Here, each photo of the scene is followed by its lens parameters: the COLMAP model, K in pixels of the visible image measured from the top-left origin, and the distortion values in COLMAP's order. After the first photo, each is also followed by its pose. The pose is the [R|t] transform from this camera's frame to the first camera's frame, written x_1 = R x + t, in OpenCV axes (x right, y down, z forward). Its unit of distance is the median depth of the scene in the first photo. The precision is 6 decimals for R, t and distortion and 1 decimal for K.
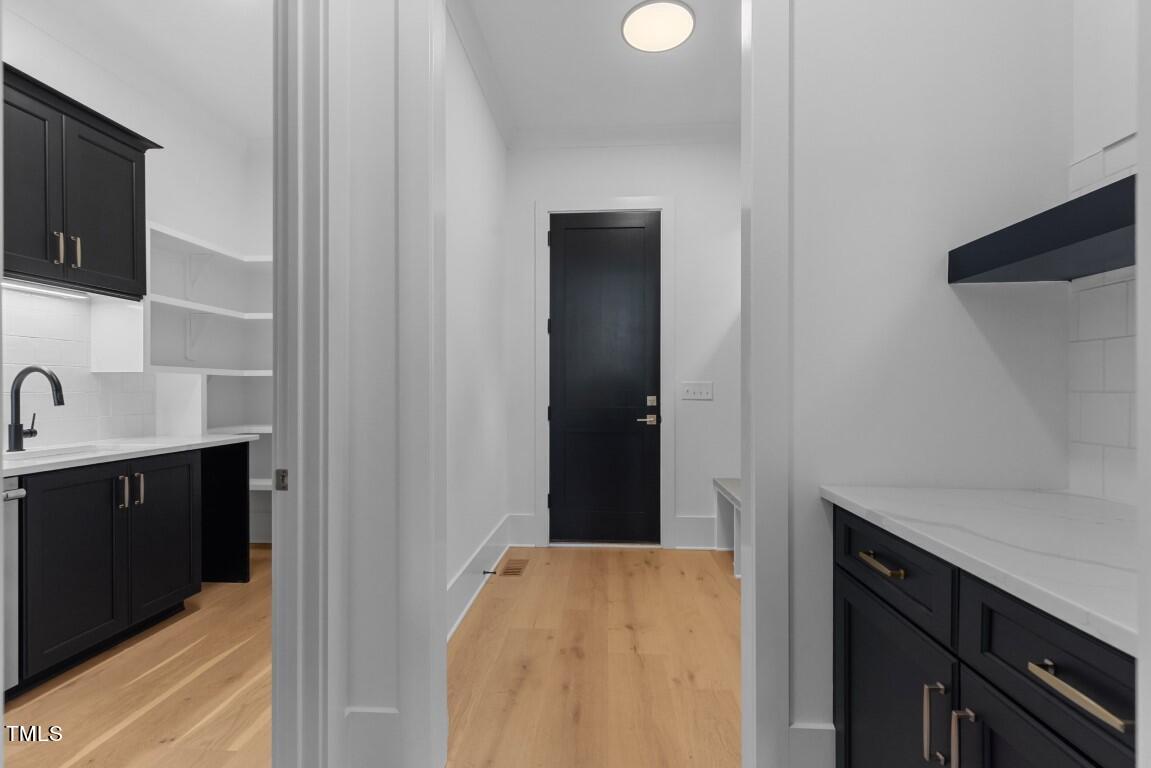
lens RADIAL K [[521.6, 0, 580.1], [0, 521.6, 385.3], [0, 0, 1]] dist [0.003515, -0.000687]
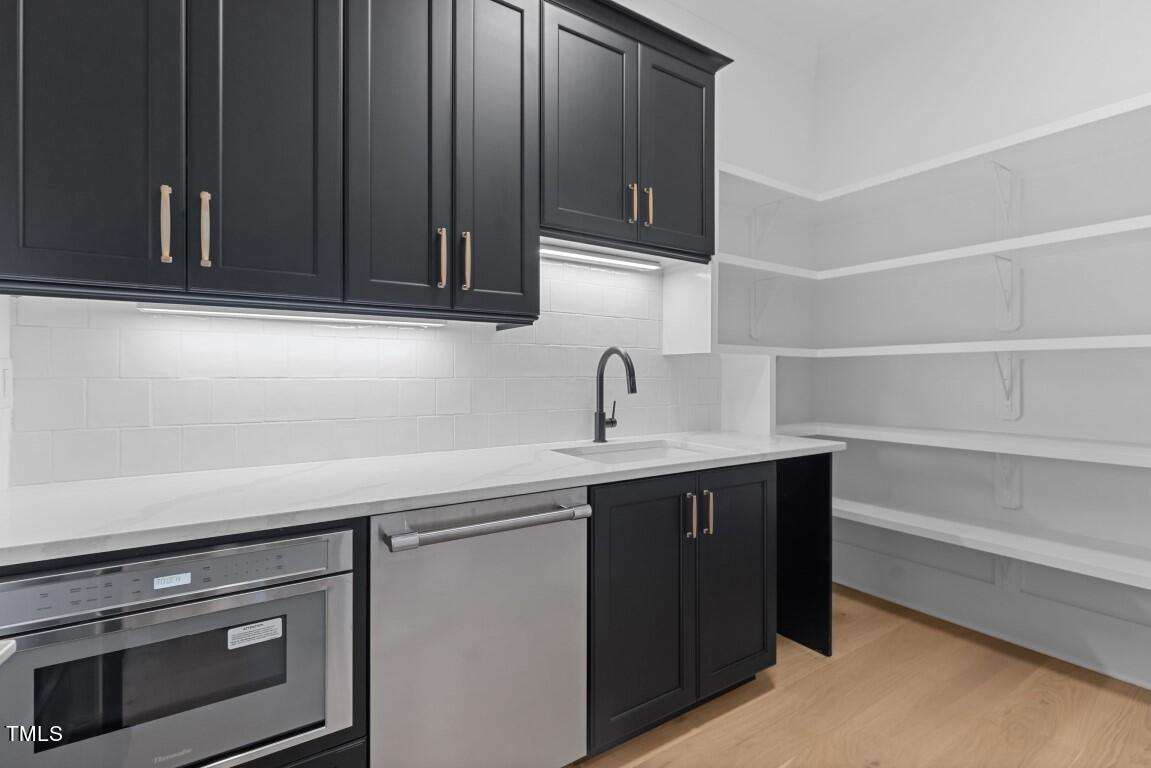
lens RADIAL K [[521.6, 0, 580.1], [0, 521.6, 385.3], [0, 0, 1]] dist [0.003515, -0.000687]
pose [[0.601812, 0.021554, -0.798347, -0.306524], [-0.000062, 0.999637, 0.026942, 0.002765], [0.798638, -0.016165, 0.601595, 0.346835]]
